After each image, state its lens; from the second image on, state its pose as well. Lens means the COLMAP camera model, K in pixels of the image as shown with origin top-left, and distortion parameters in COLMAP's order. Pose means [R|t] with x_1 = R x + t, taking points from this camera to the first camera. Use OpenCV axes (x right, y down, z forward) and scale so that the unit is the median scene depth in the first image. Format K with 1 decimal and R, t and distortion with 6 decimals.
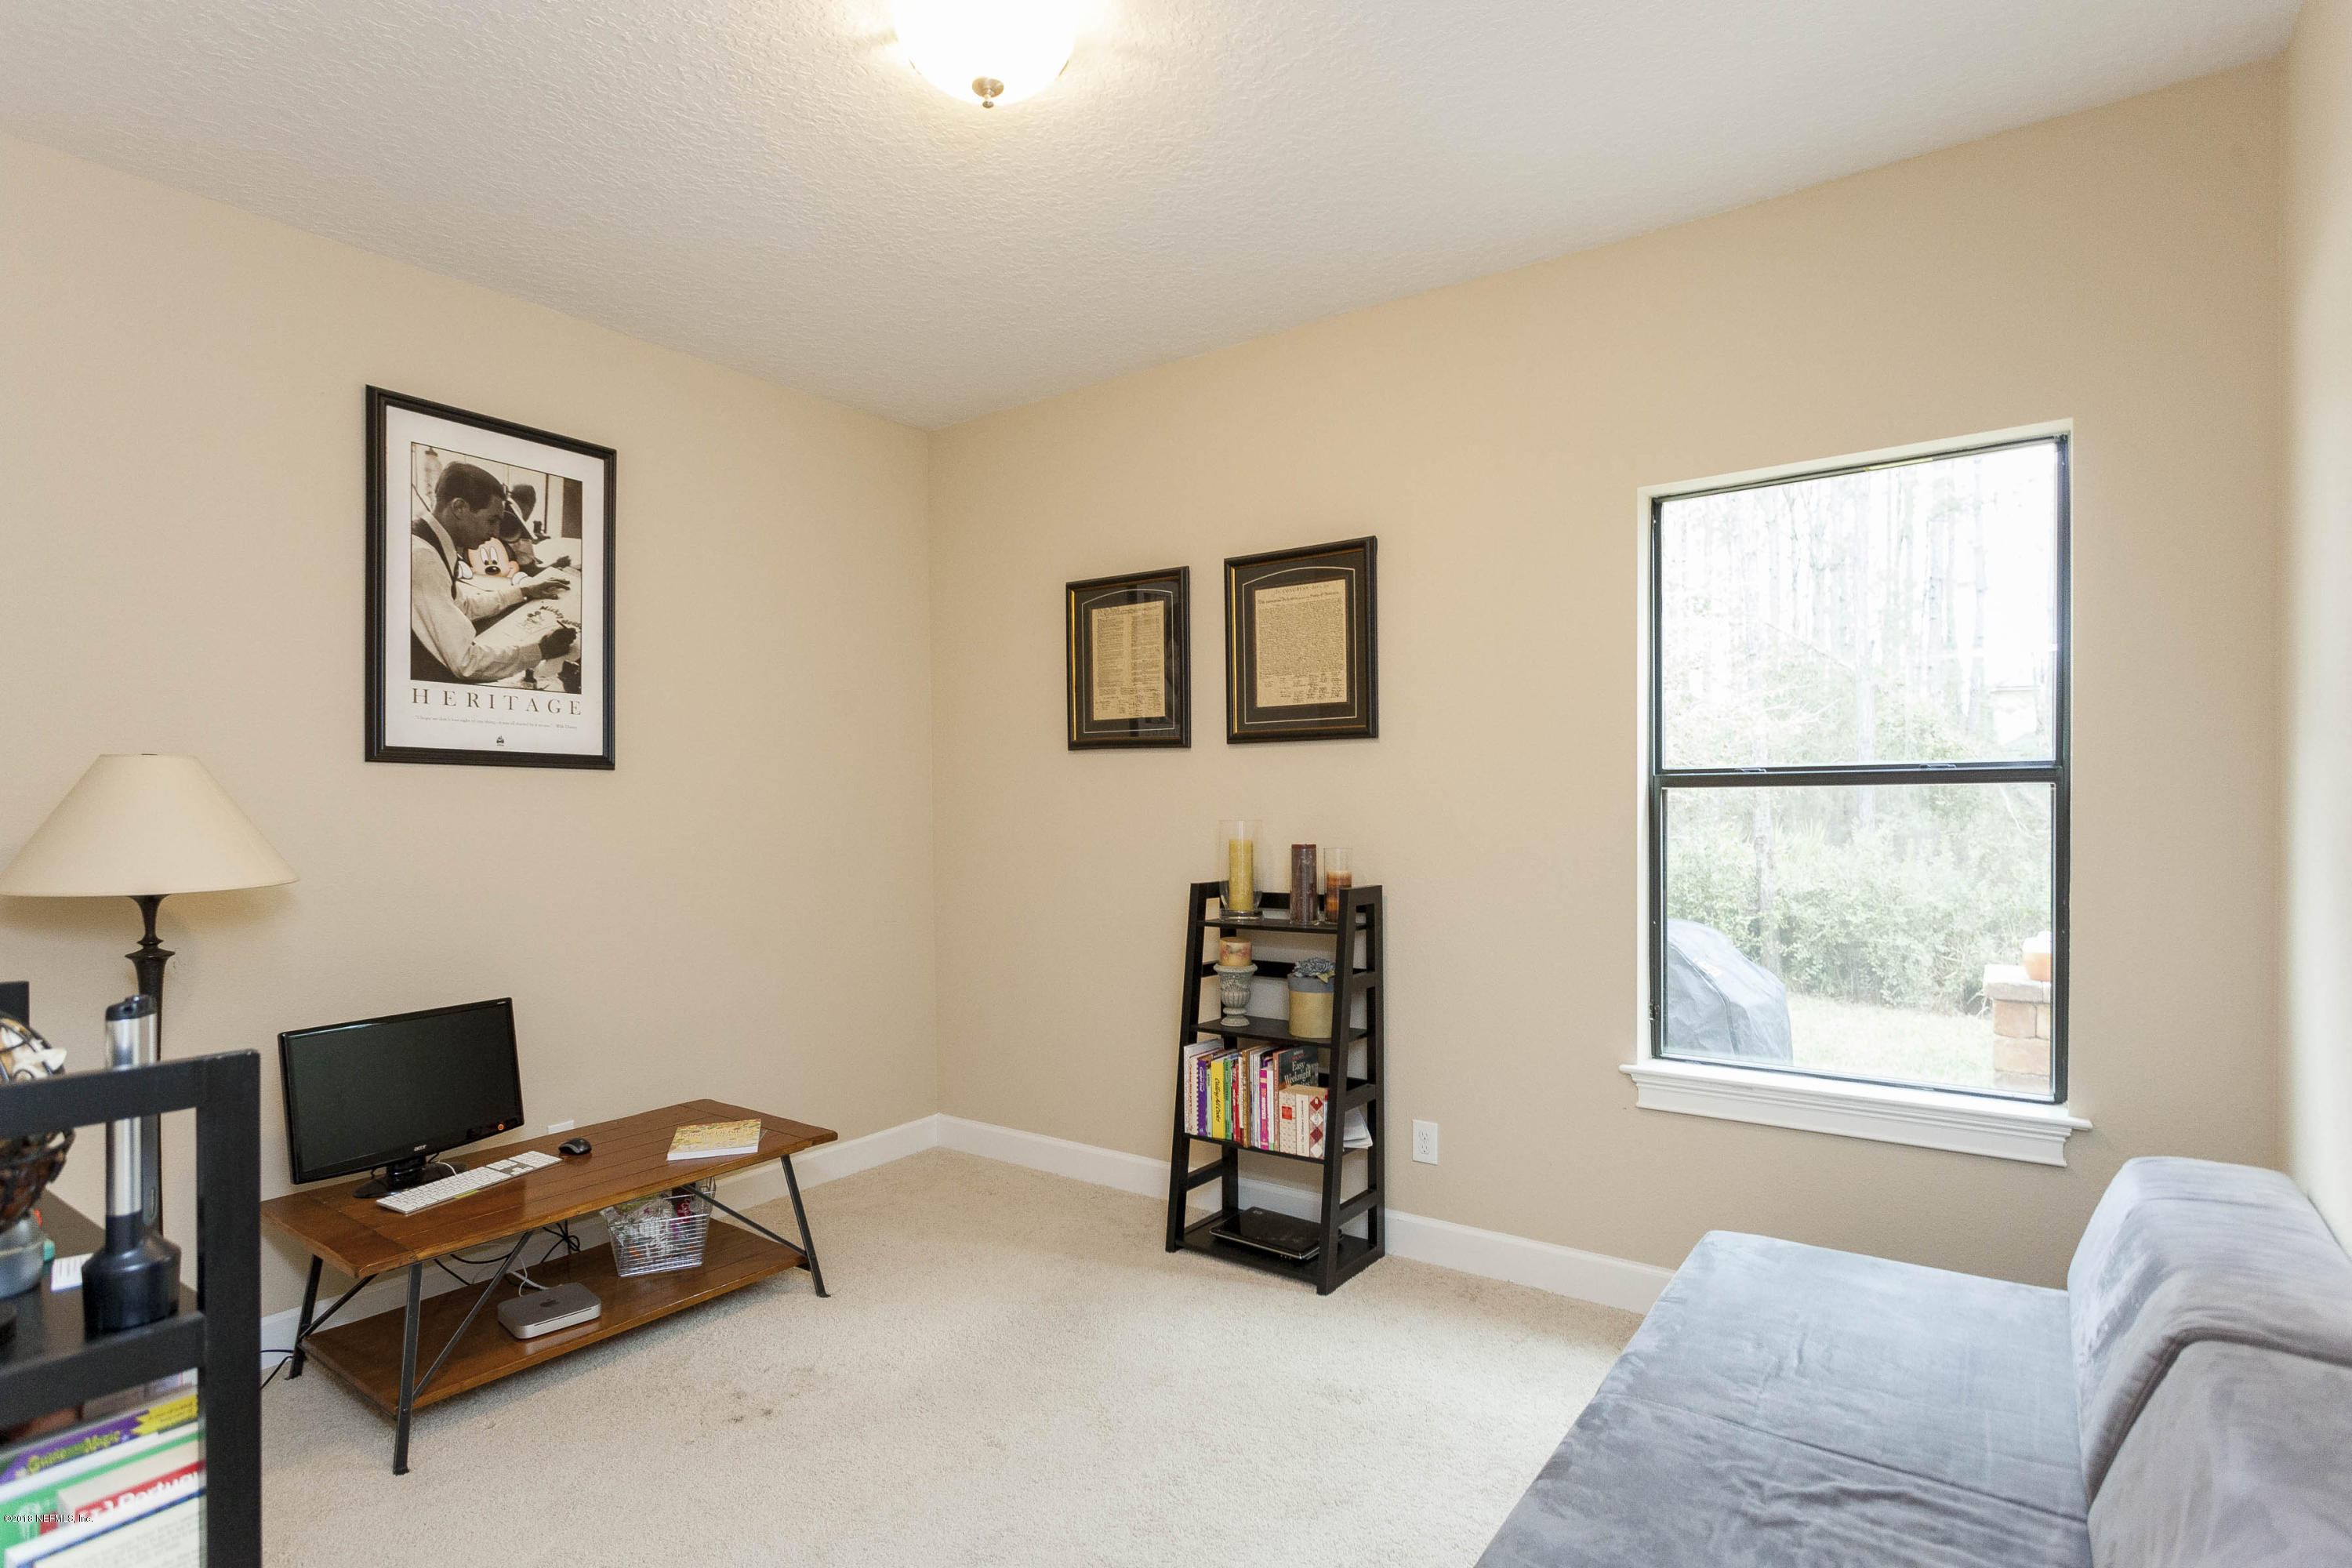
lens RADIAL K [[1147.6, 0, 1186.0], [0, 1147.6, 795.7], [0, 0, 1]] dist [0.014593, 0.000210]
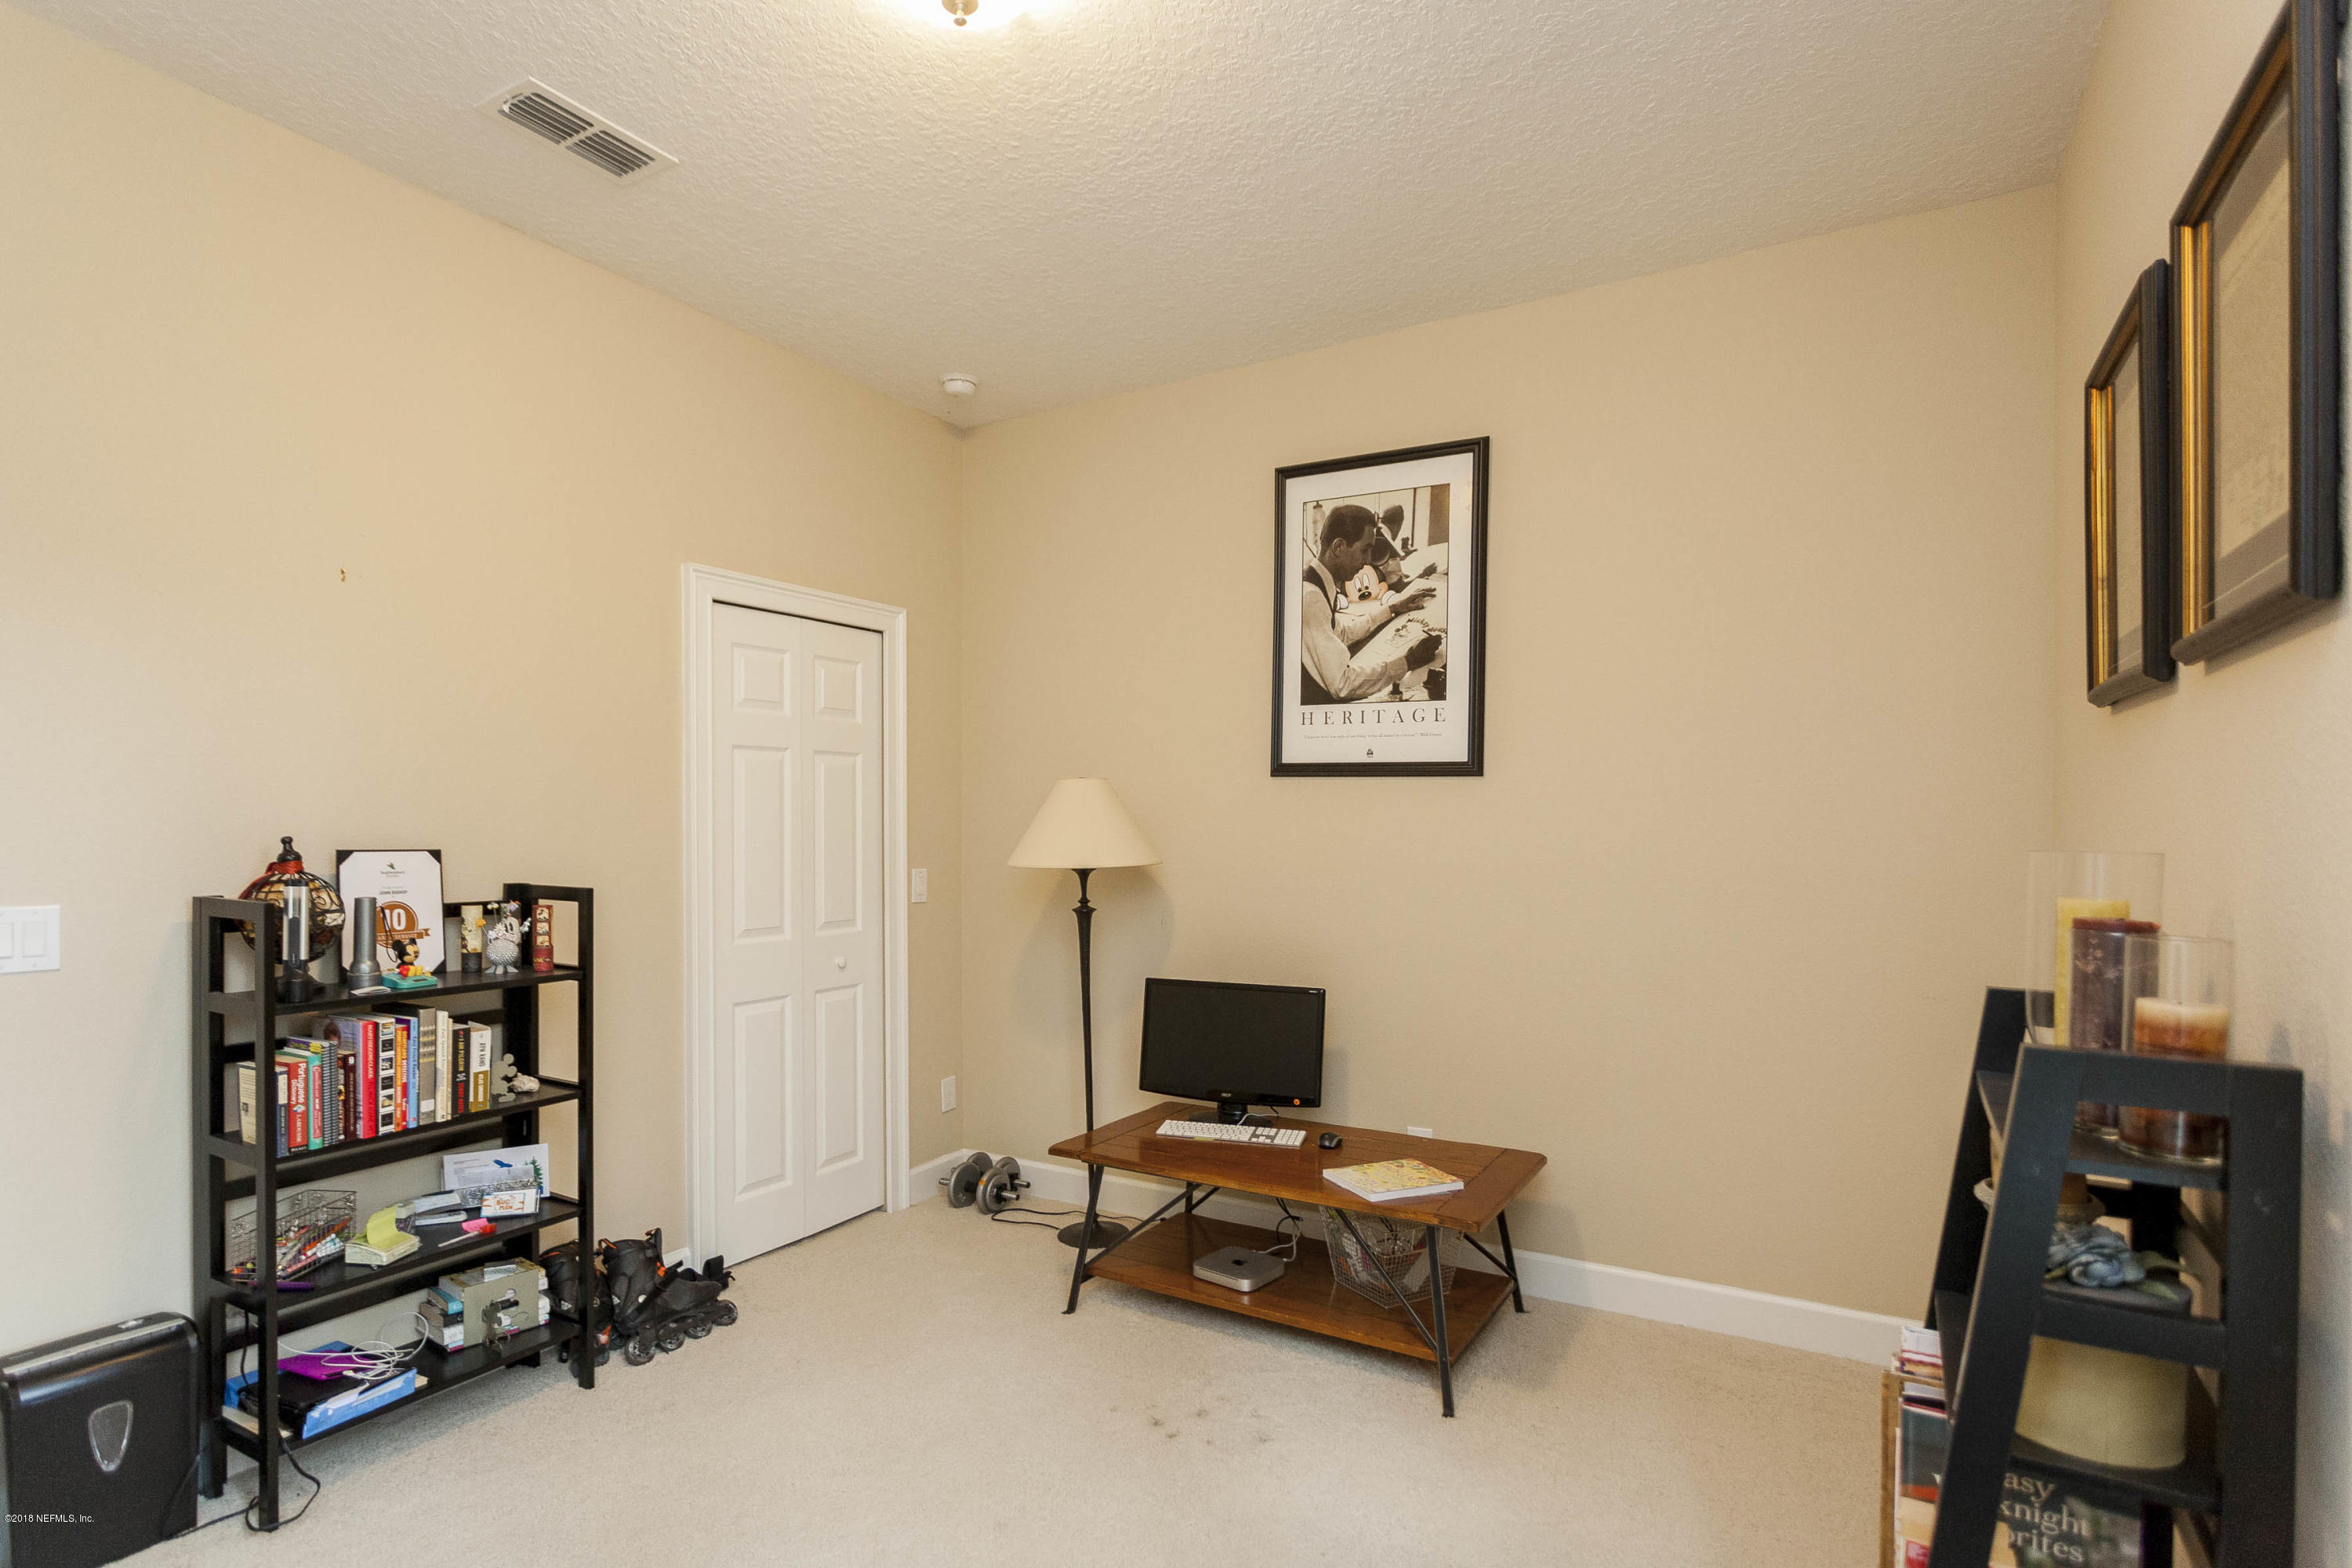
lens RADIAL K [[1214.6, 0, 1170.5], [0, 1214.6, 809.6], [0, 0, 1]] dist [-0.003359, -0.000410]
pose [[0.094263, 0.000119, -0.995547, 0.512350], [0.003140, 0.999995, 0.000417, 0.004350], [0.995542, -0.003165, 0.094262, 0.706040]]
